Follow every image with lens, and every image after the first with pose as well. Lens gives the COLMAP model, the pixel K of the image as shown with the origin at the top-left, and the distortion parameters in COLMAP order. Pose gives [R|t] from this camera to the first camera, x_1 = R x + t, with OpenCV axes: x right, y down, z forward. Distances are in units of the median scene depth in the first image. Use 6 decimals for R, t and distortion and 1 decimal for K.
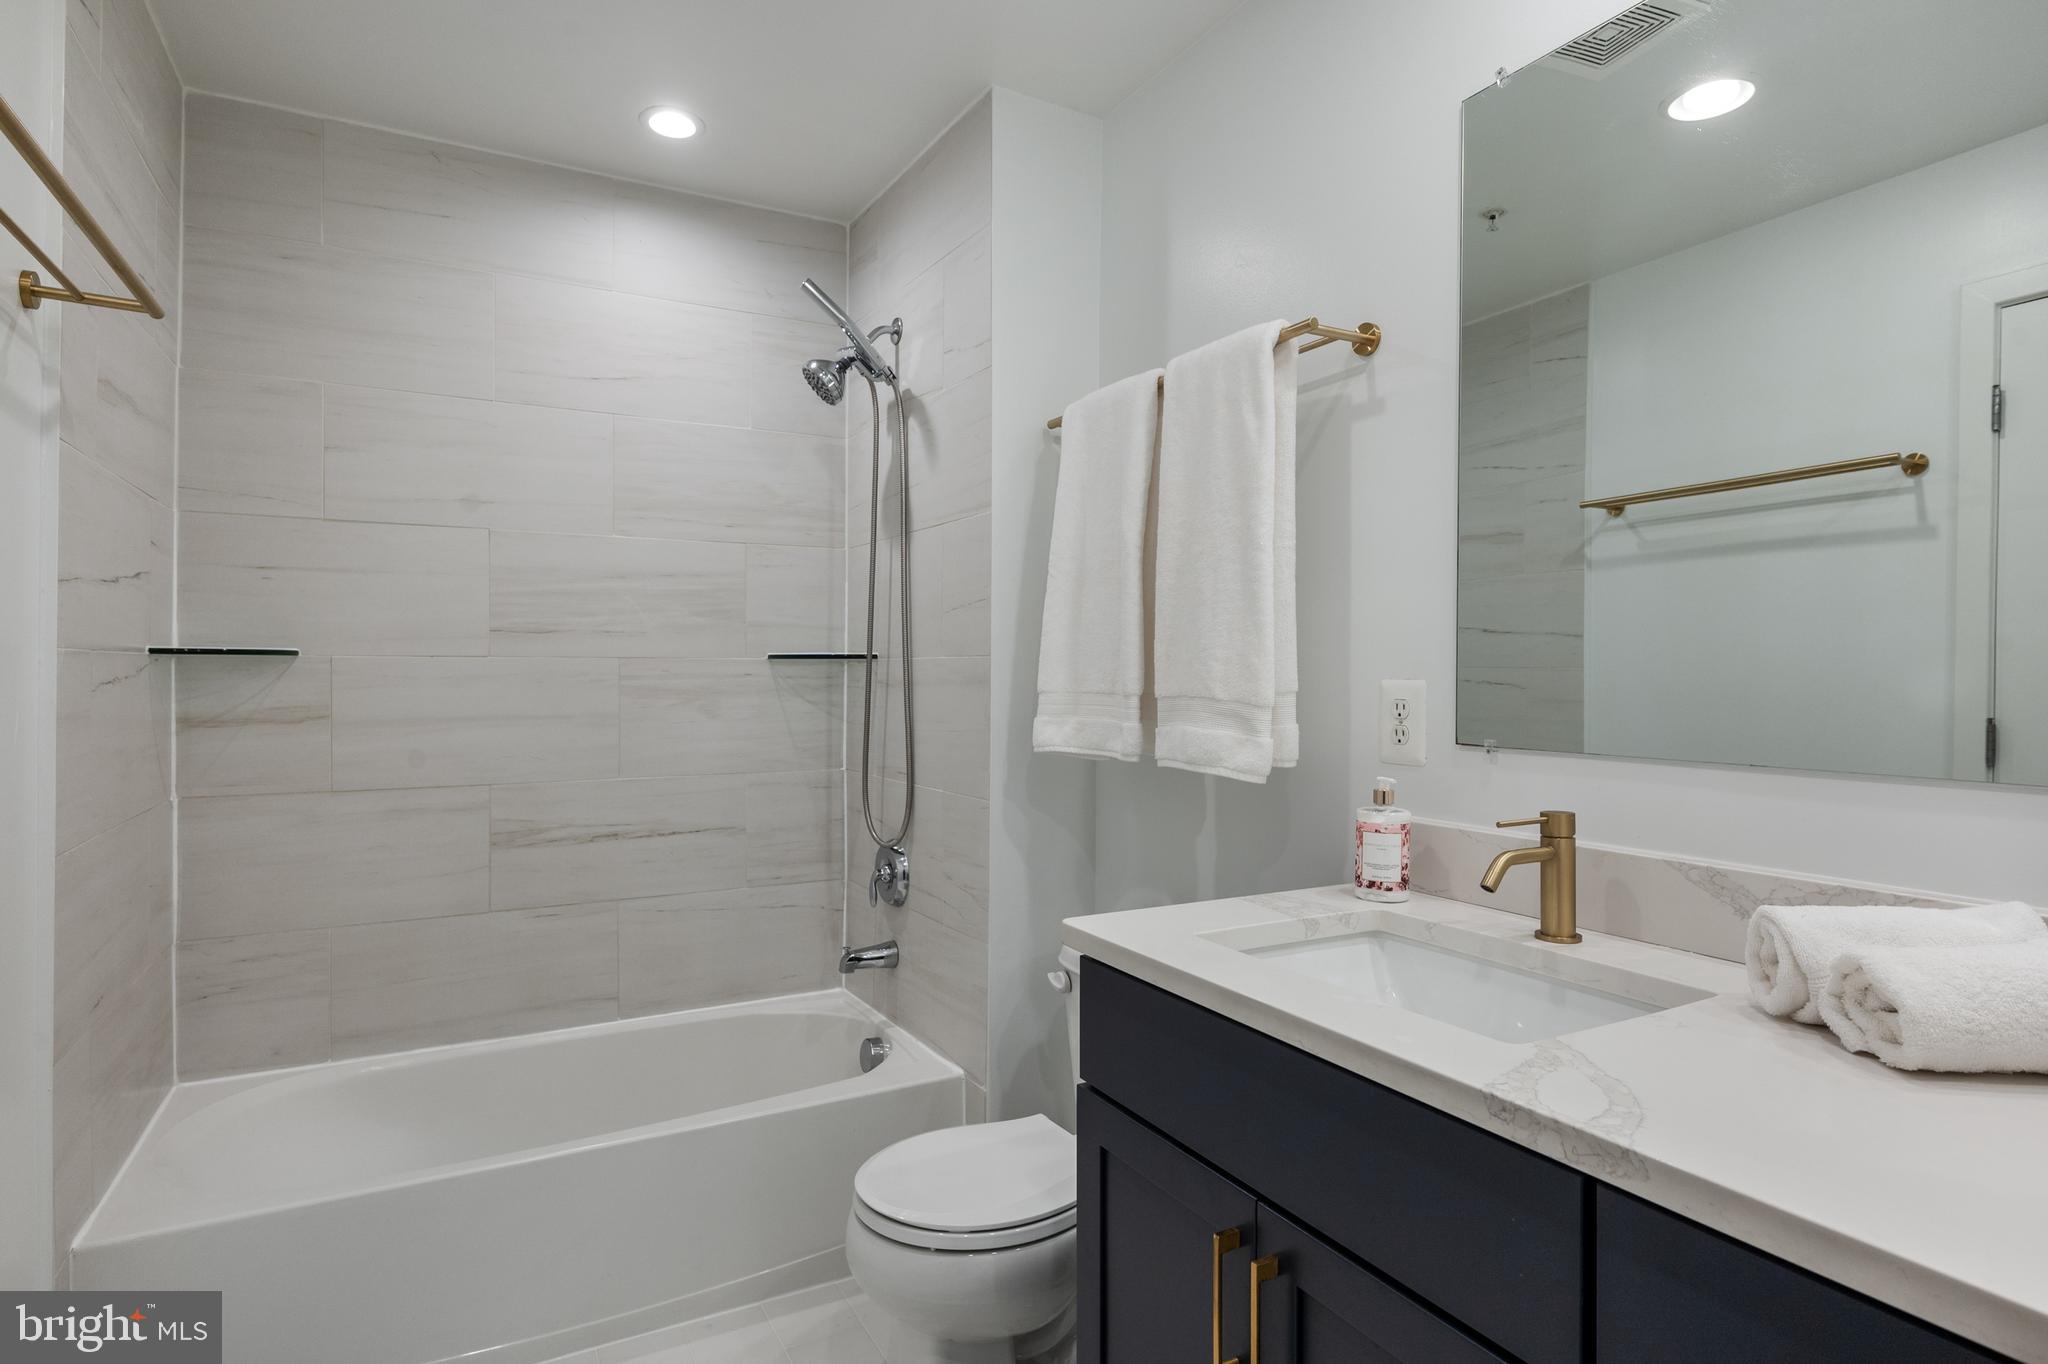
lens RADIAL K [[1047.1, 0, 1019.0], [0, 1047.1, 677.0], [0, 0, 1]] dist [0.000465, -0.000049]
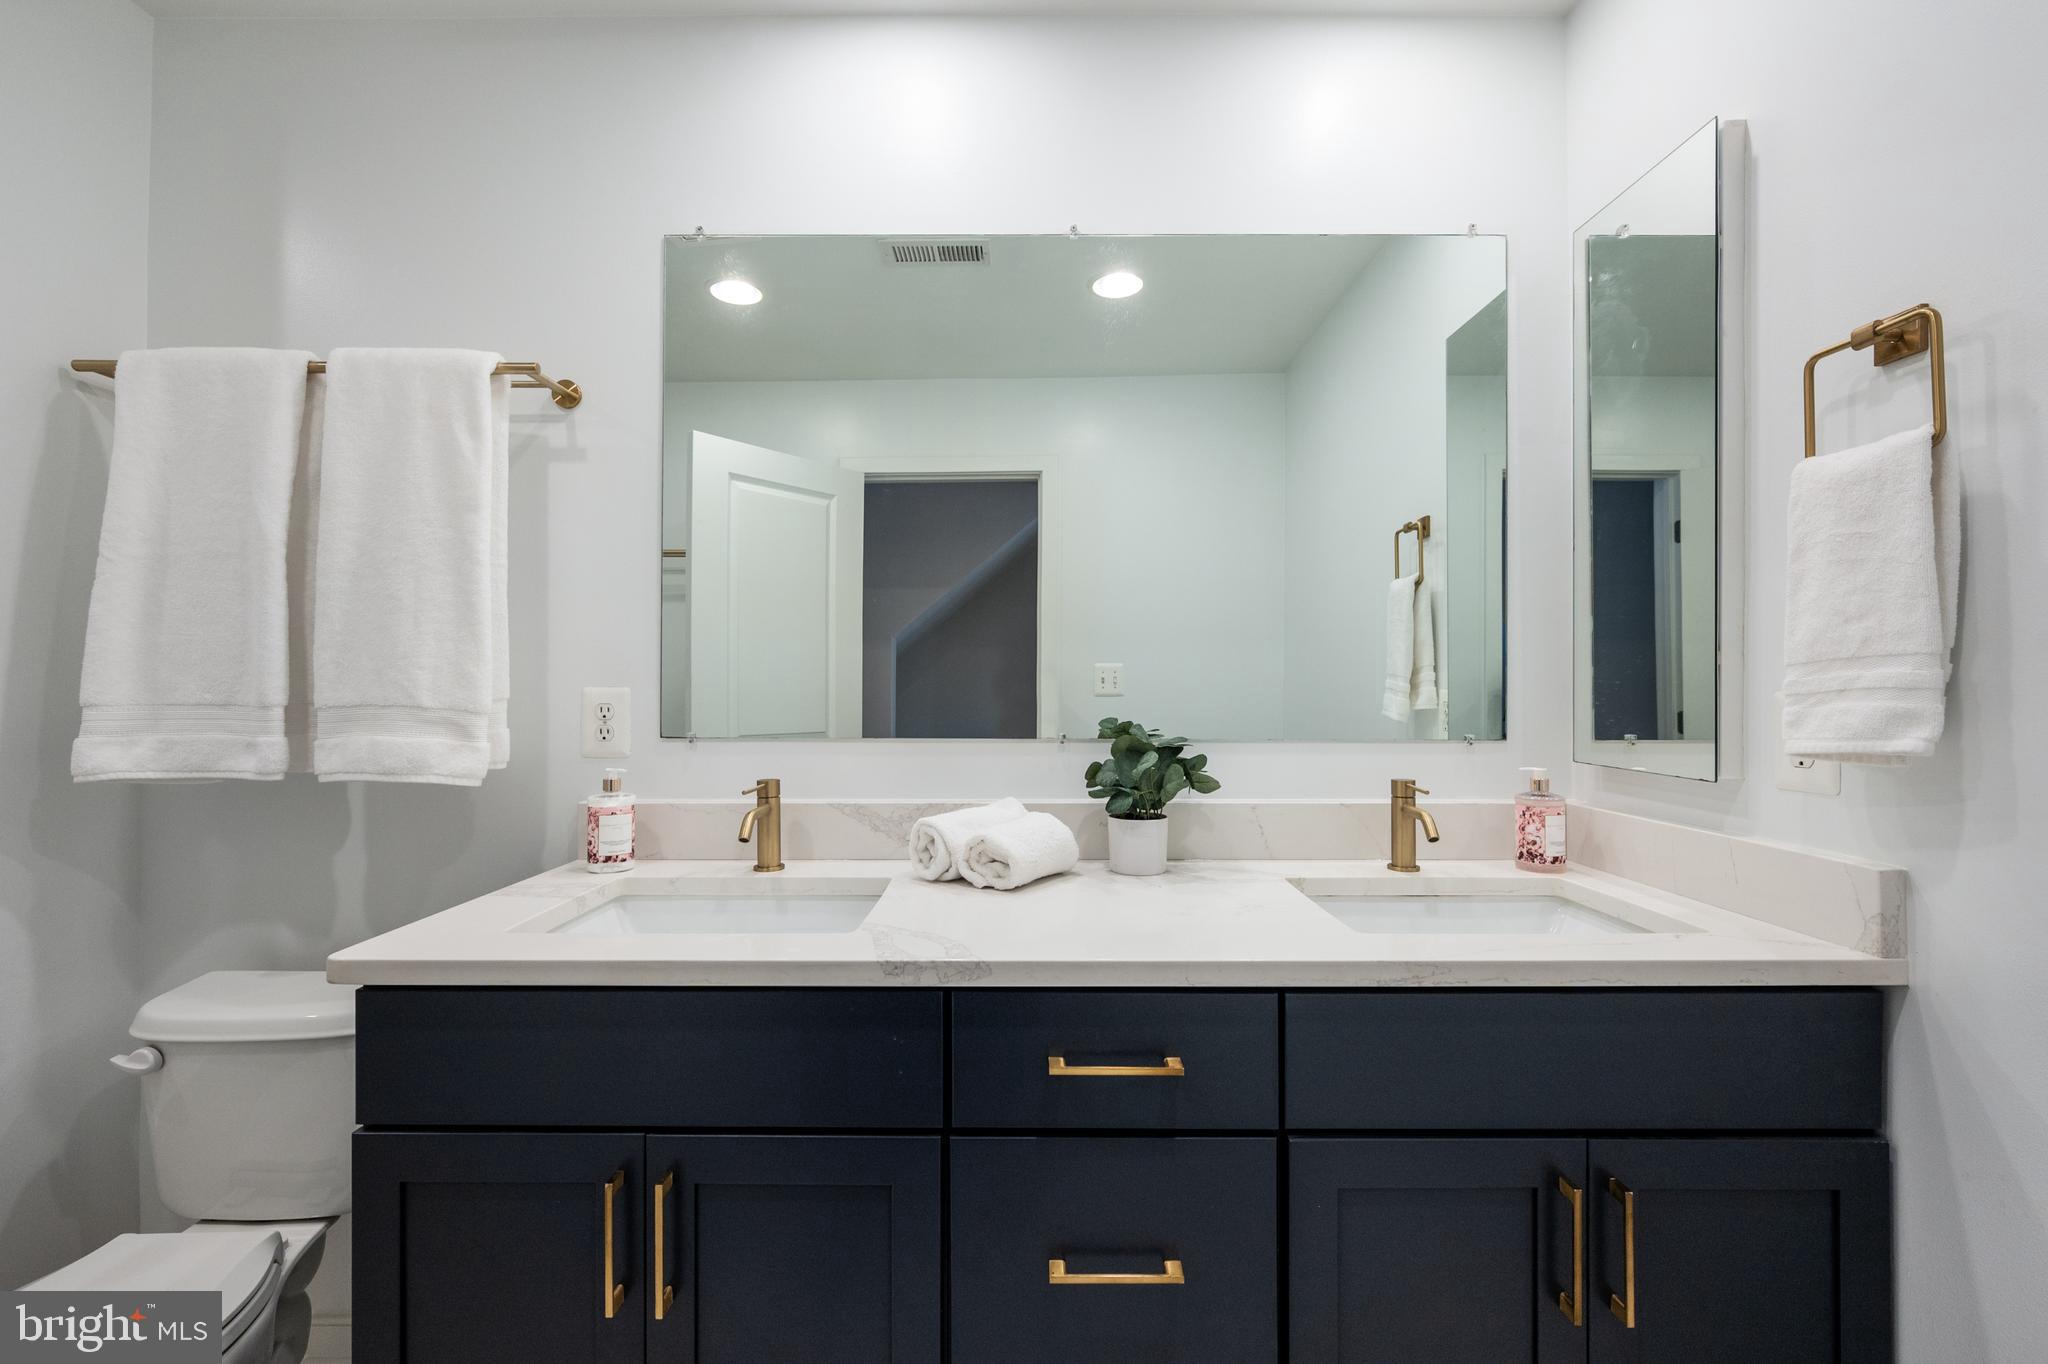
lens RADIAL K [[850.2, 0, 998.1], [0, 850.2, 686.9], [0, 0, 1]] dist [-0.000951, 0.000105]
pose [[0.500688, -0.002972, 0.865623, -0.249174], [0.002422, 0.999995, 0.002032, 0.001158], [-0.865624, 0.001079, 0.500693, 0.118195]]
